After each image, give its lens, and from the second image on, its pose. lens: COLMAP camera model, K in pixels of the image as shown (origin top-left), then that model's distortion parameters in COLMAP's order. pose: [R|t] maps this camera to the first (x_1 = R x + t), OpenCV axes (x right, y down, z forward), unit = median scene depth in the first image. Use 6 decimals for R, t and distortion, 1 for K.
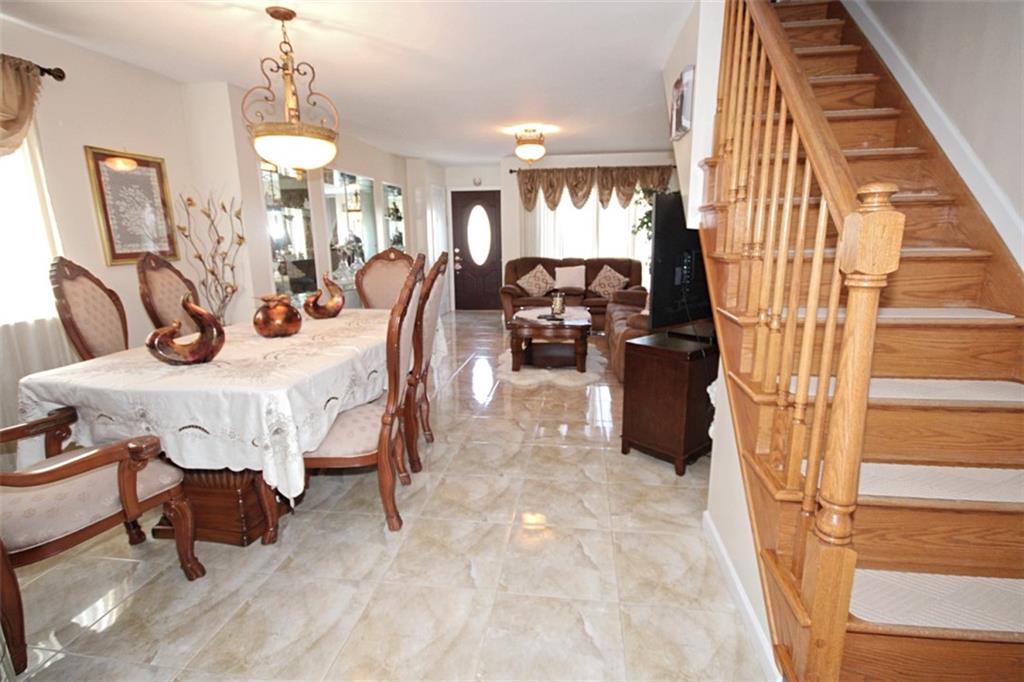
lens RADIAL K [[493.4, 0, 512.0], [0, 493.4, 341.0], [0, 0, 1]] dist [-0.019941, 0.000767]
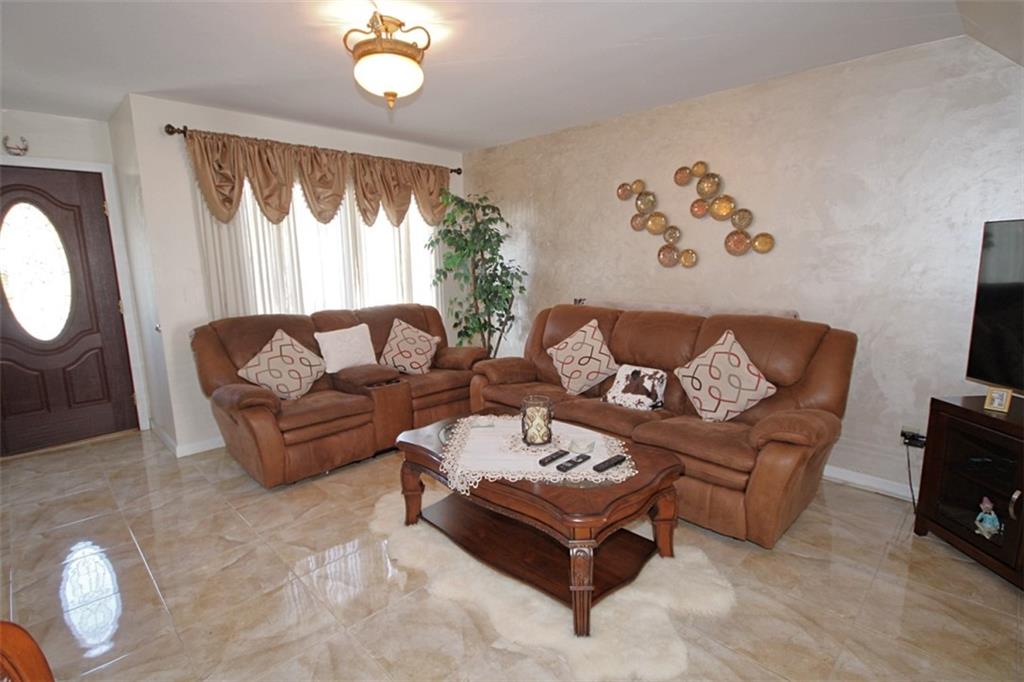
lens RADIAL K [[490.8, 0, 516.5], [0, 490.8, 340.1], [0, 0, 1]] dist [-0.000921, -0.000473]
pose [[0.600740, -0.129864, 0.788826, -0.190339], [0.174597, 0.984211, 0.029064, -0.119278], [-0.780146, 0.120267, 0.613929, 0.519178]]
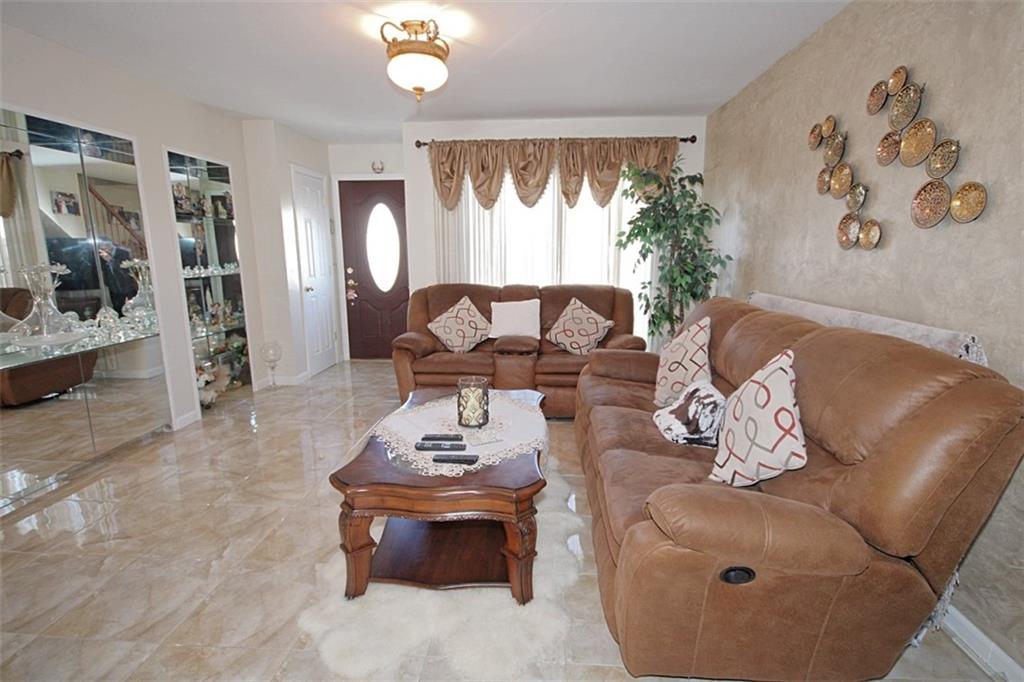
lens RADIAL K [[490.8, 0, 516.5], [0, 490.8, 340.1], [0, 0, 1]] dist [-0.000921, -0.000473]
pose [[0.996787, -0.007901, 0.079703, 0.070185], [0.010055, 0.999594, -0.026658, -0.085957], [-0.079460, 0.027374, 0.996462, 0.399334]]
